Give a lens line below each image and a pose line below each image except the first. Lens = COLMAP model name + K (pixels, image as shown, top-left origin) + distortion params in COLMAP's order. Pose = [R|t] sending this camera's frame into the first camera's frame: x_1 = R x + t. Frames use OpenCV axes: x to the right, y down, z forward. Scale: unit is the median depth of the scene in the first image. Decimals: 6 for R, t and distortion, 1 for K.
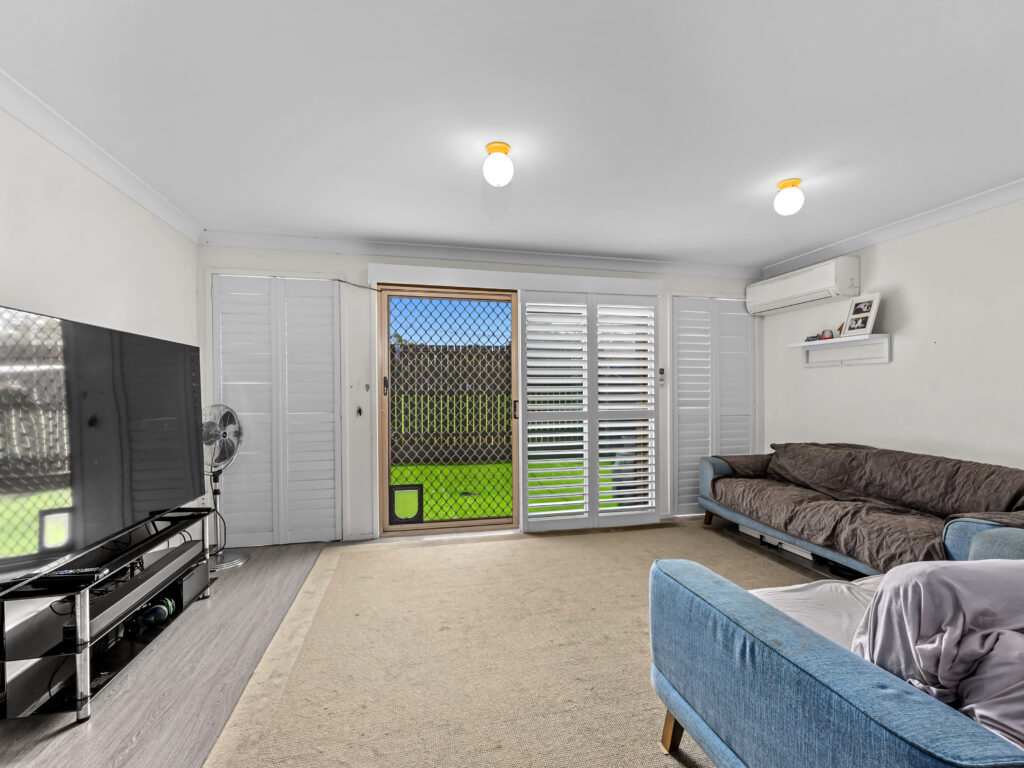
lens RADIAL K [[464.5, 0, 512.9], [0, 464.5, 388.8], [0, 0, 1]] dist [0.000969, 0.000462]
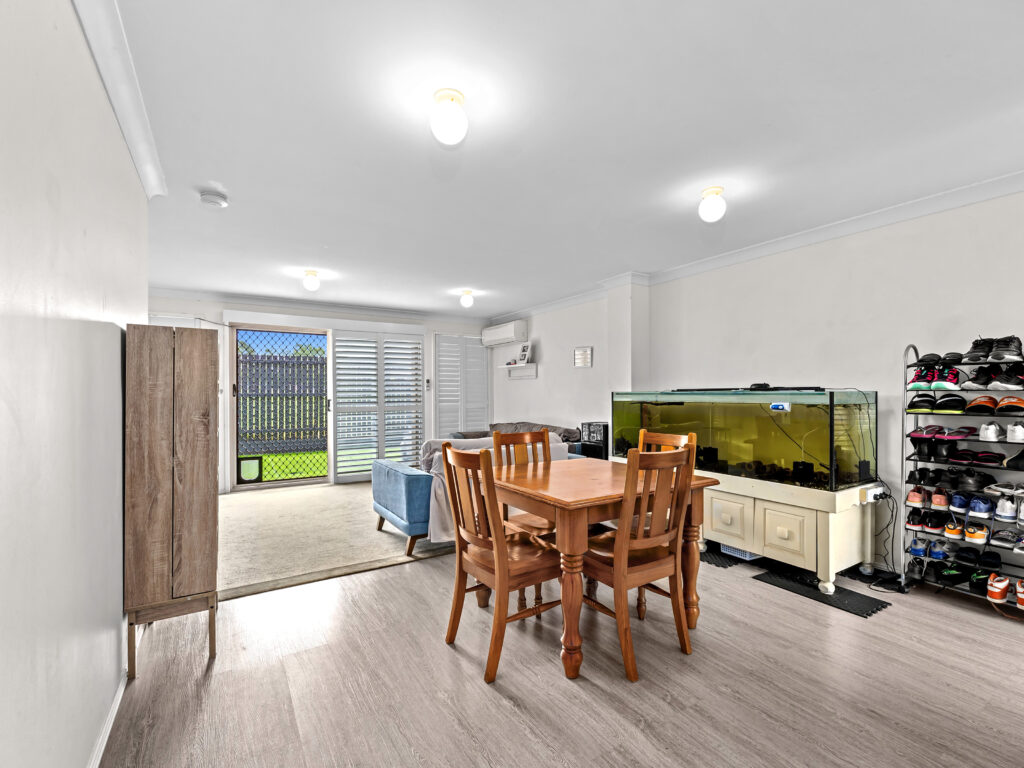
lens RADIAL K [[464.5, 0, 512.9], [0, 464.5, 388.8], [0, 0, 1]] dist [0.000969, 0.000462]
pose [[0.943205, 0.001666, 0.332206, 0.068846], [0.000456, 0.999980, -0.006309, -0.001063], [-0.332210, 0.006102, 0.943186, -0.675686]]
